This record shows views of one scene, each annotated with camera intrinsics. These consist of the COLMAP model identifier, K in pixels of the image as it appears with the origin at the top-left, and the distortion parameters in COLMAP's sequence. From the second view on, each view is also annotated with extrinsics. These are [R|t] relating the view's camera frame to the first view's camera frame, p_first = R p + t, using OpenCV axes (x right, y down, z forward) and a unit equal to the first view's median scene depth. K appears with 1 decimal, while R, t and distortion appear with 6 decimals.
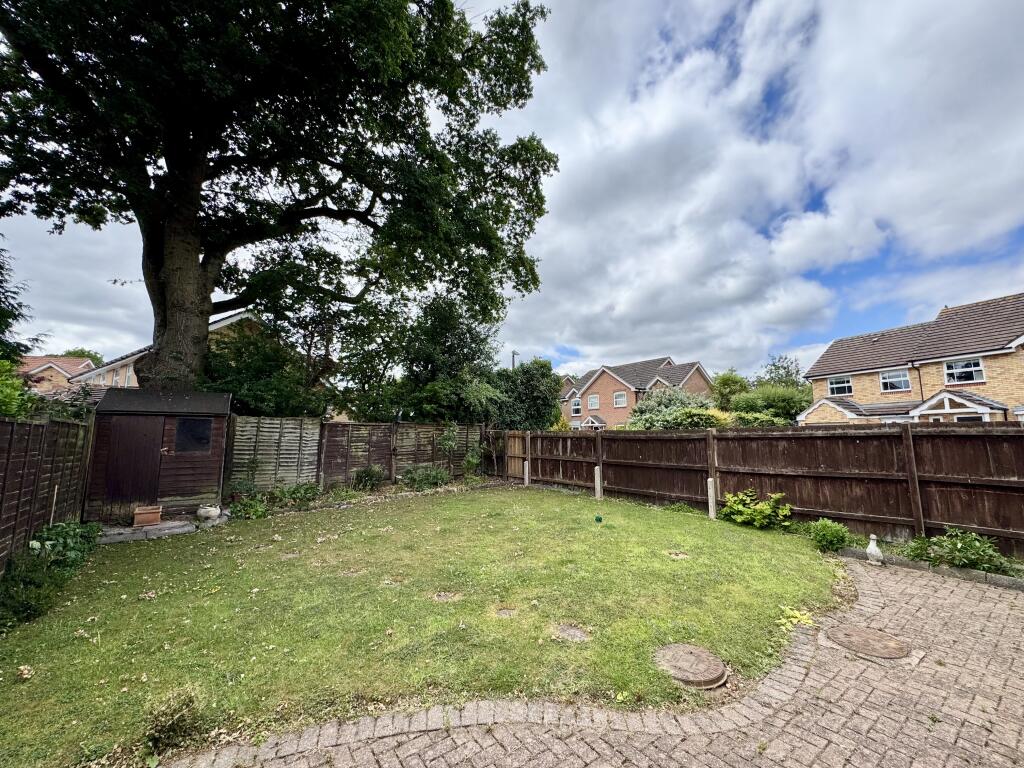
lens RADIAL K [[407.5, 0, 512.0], [0, 407.5, 384.0], [0, 0, 1]] dist [-0.000397, 0.000061]
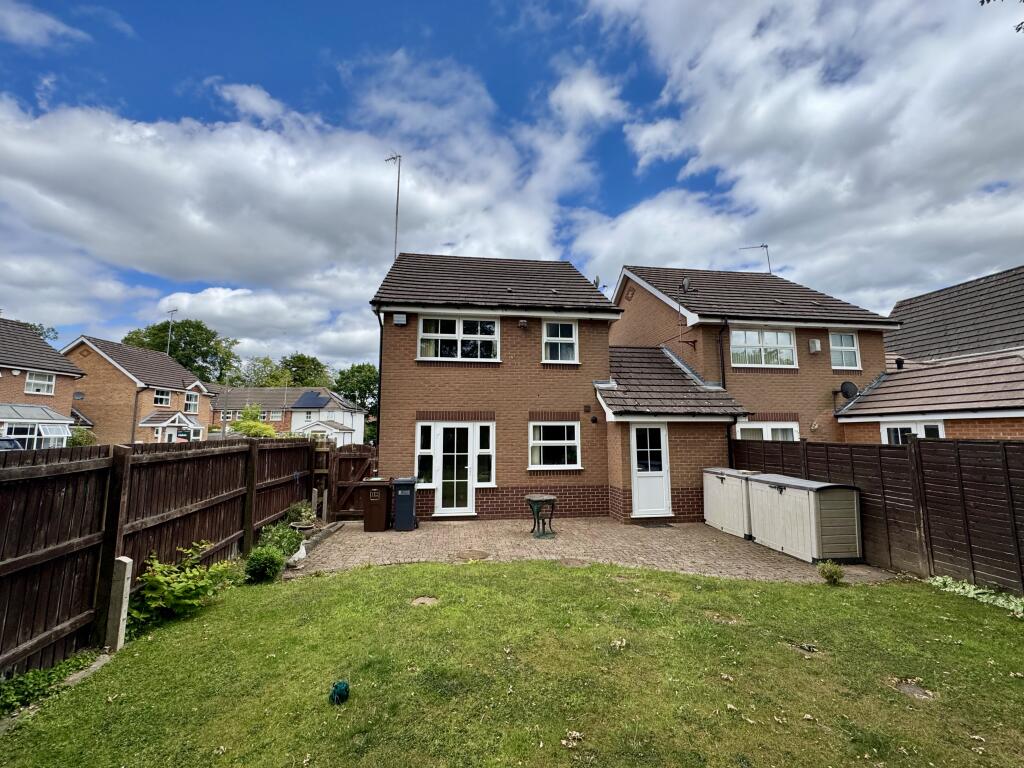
lens RADIAL K [[402.5, 0, 512.0], [0, 402.5, 384.0], [0, 0, 1]] dist [0.000187, -0.000132]
pose [[-0.884427, 0.061008, 0.462675, -0.110109], [-0.058831, 0.968934, -0.240221, 0.128104], [-0.462956, -0.239677, -0.853362, 1.227601]]
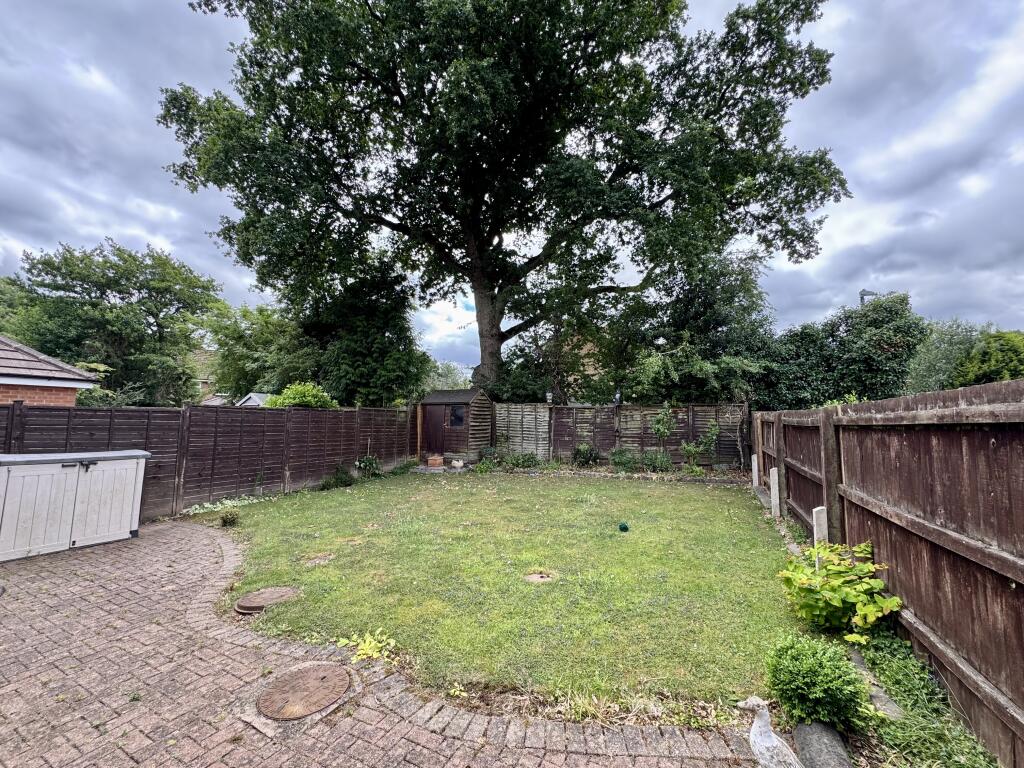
lens RADIAL K [[407.5, 0, 512.0], [0, 407.5, 384.0], [0, 0, 1]] dist [-0.000397, 0.000061]
pose [[0.449759, -0.068532, -0.890517, 0.773481], [0.105745, 0.994125, -0.023099, 0.057040], [0.886868, -0.083778, 0.454363, 0.461743]]
